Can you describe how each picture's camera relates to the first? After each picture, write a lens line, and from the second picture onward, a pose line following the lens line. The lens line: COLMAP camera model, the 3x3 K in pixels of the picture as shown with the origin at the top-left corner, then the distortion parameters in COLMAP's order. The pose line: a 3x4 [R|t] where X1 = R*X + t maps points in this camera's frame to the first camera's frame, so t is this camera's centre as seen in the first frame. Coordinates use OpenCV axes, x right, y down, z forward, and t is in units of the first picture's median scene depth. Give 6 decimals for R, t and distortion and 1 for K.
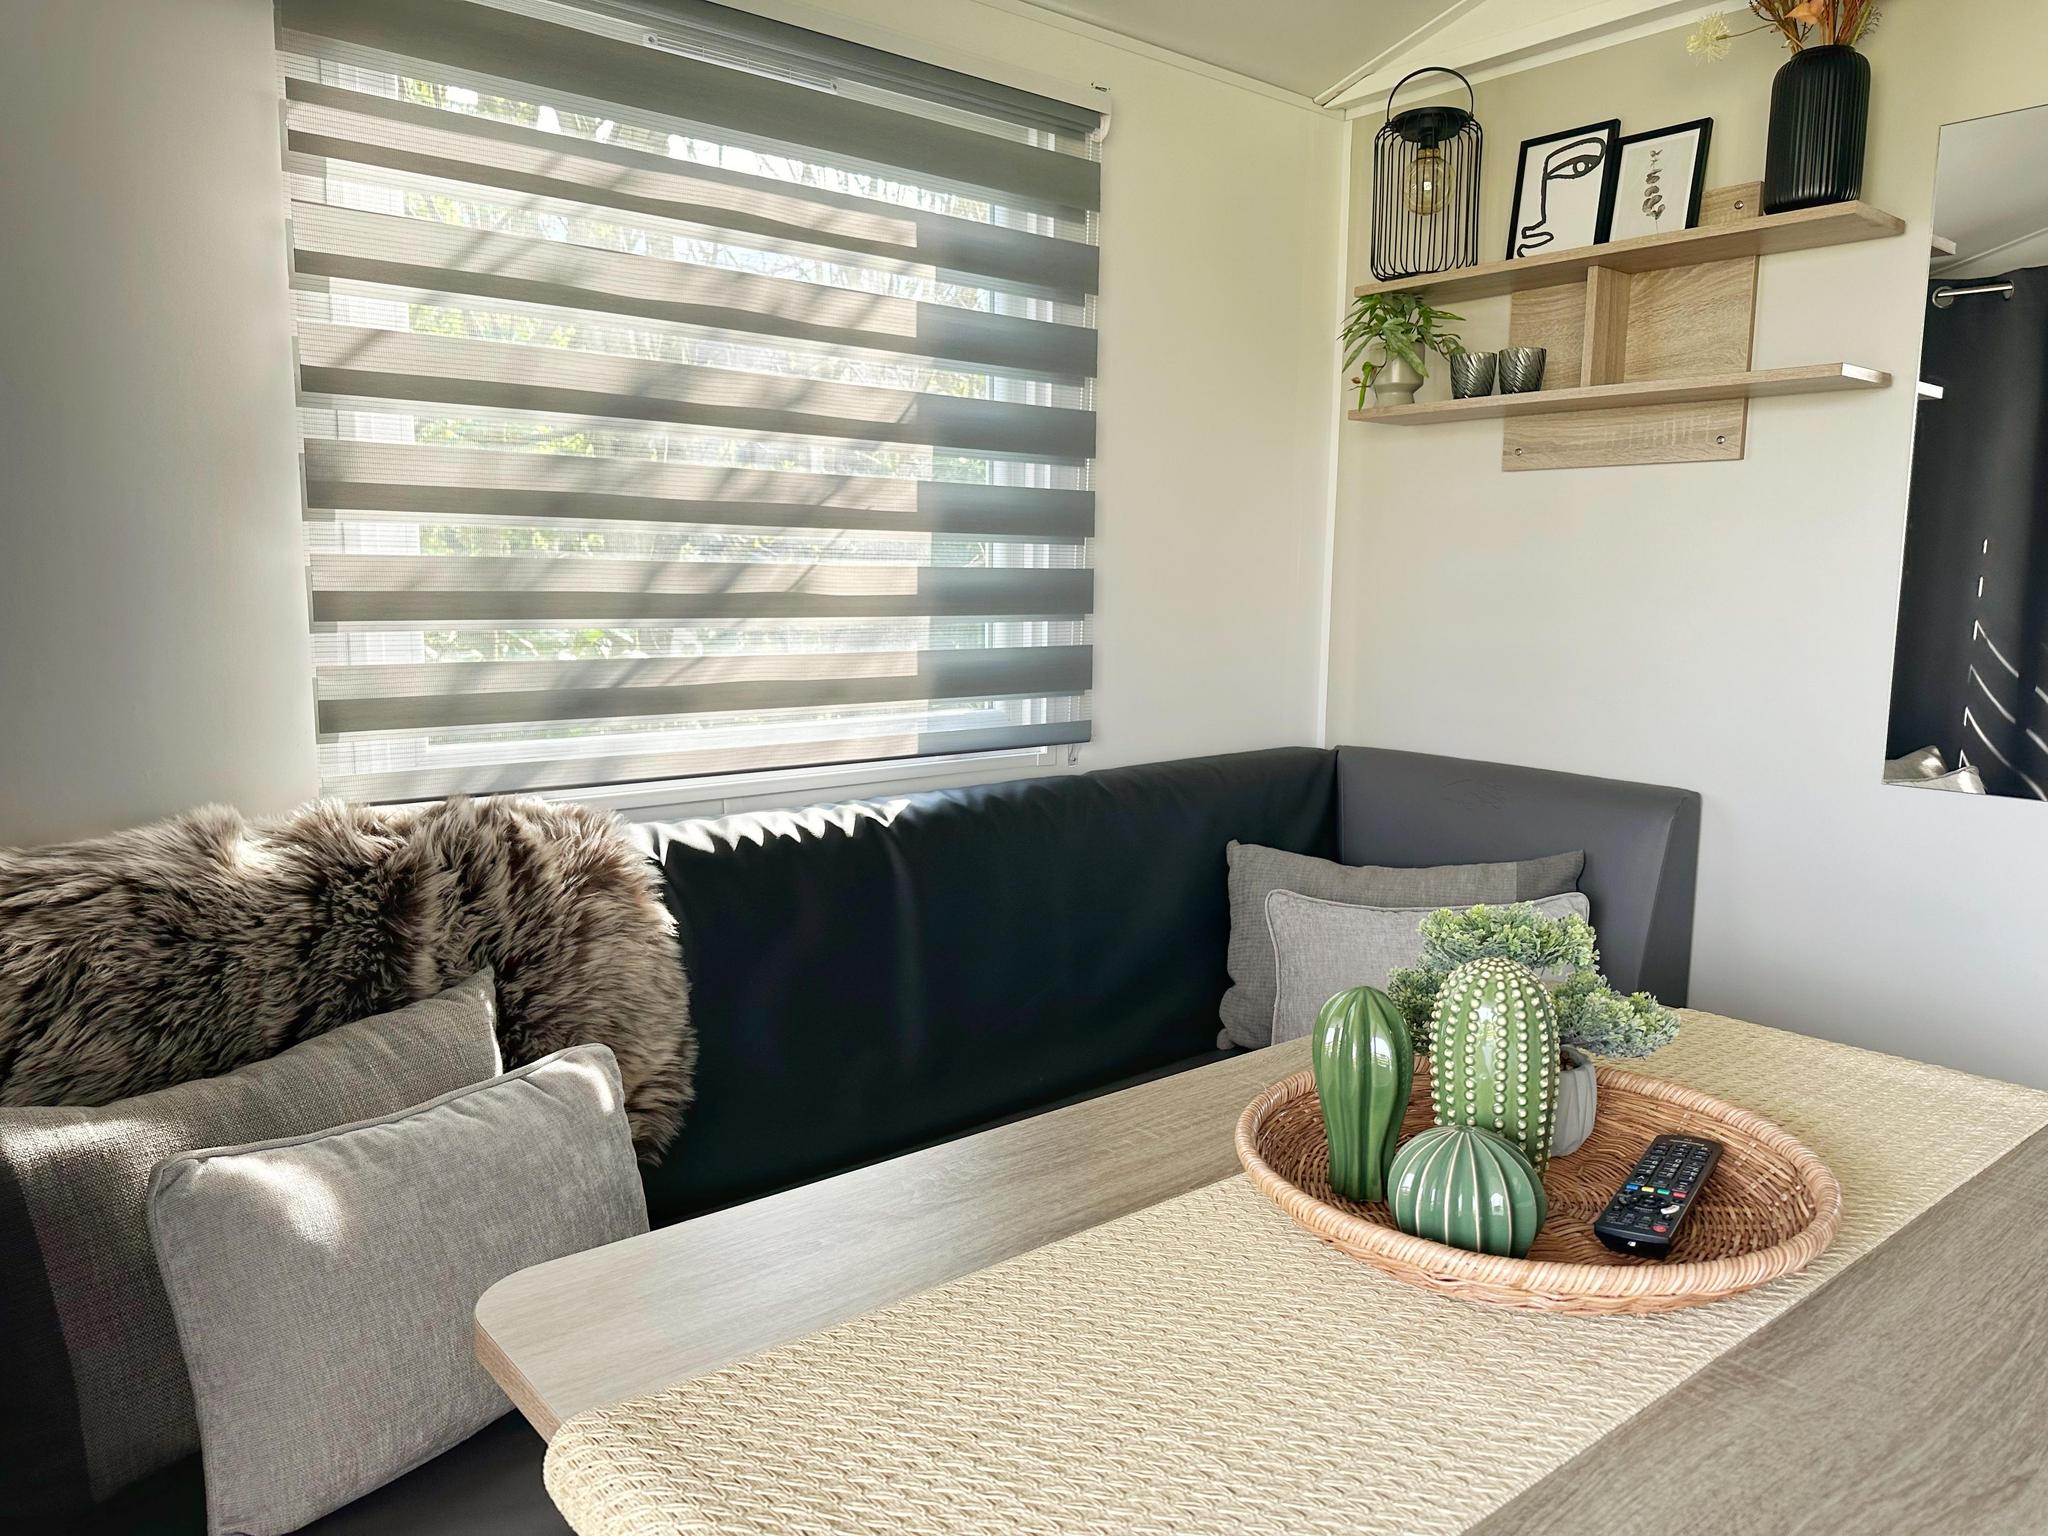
lens RADIAL K [[1417.9, 0, 1011.7], [0, 1417.9, 765.4], [0, 0, 1]] dist [0.101071, -0.166127]
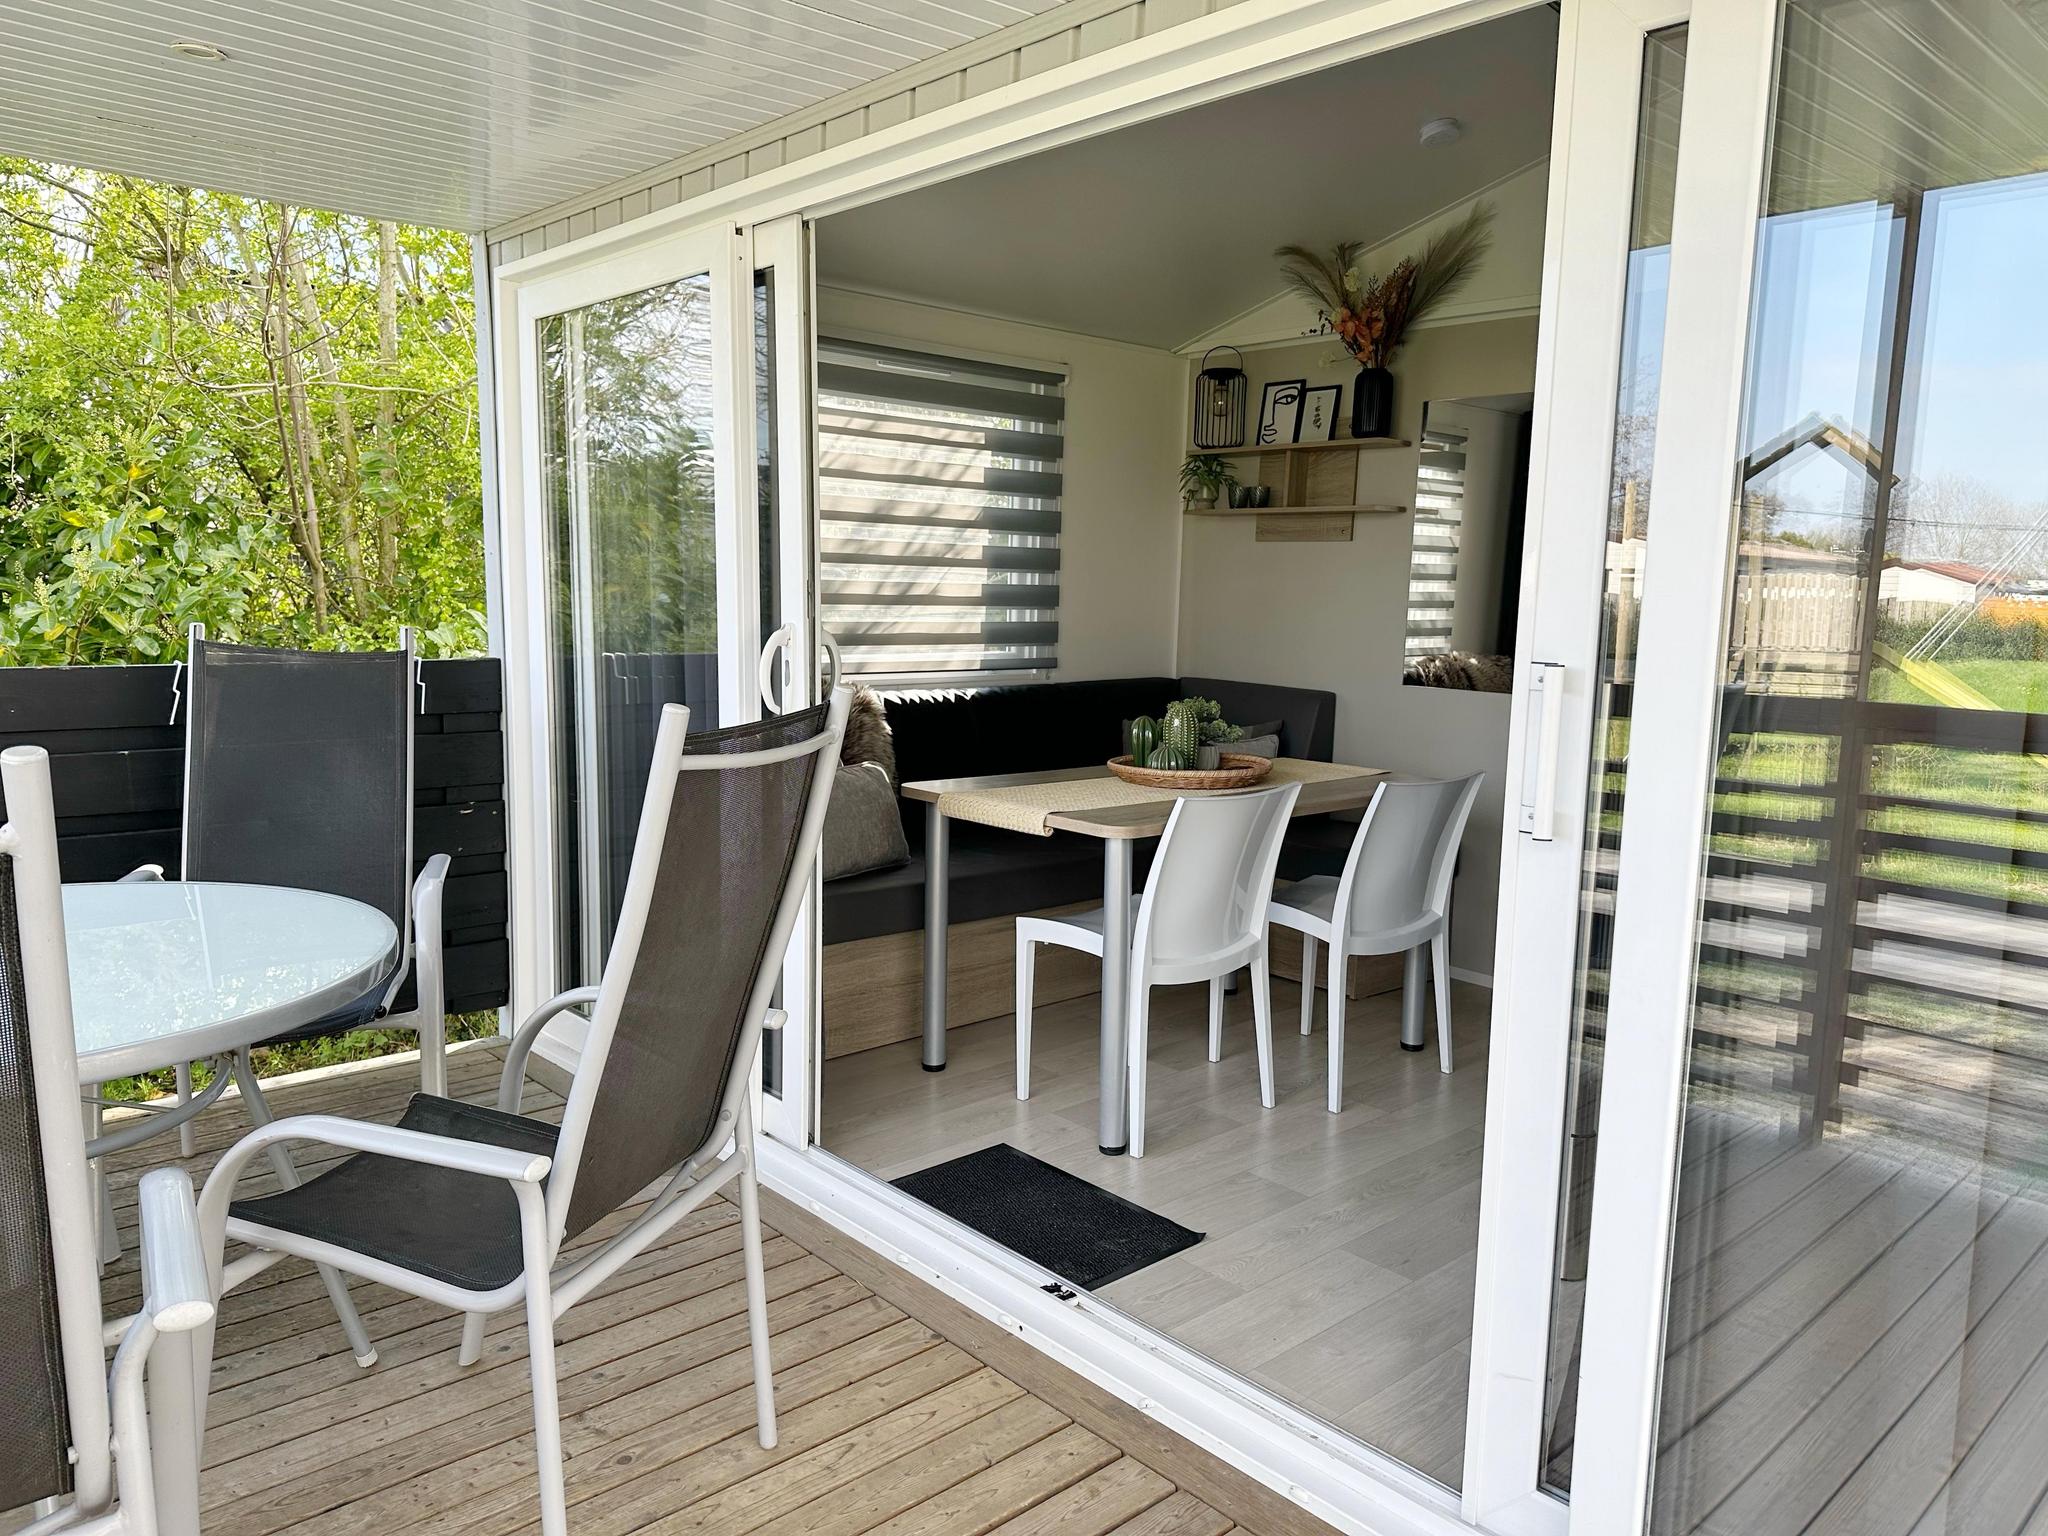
lens RADIAL K [[1444.5, 0, 1029.0], [0, 1444.5, 788.2], [0, 0, 1]] dist [0.069273, -0.103465]
pose [[0.998523, 0.009208, 0.053539, -0.113315], [-0.009959, 0.999856, 0.013772, 0.152767], [-0.053405, -0.014285, 0.998471, -1.310399]]
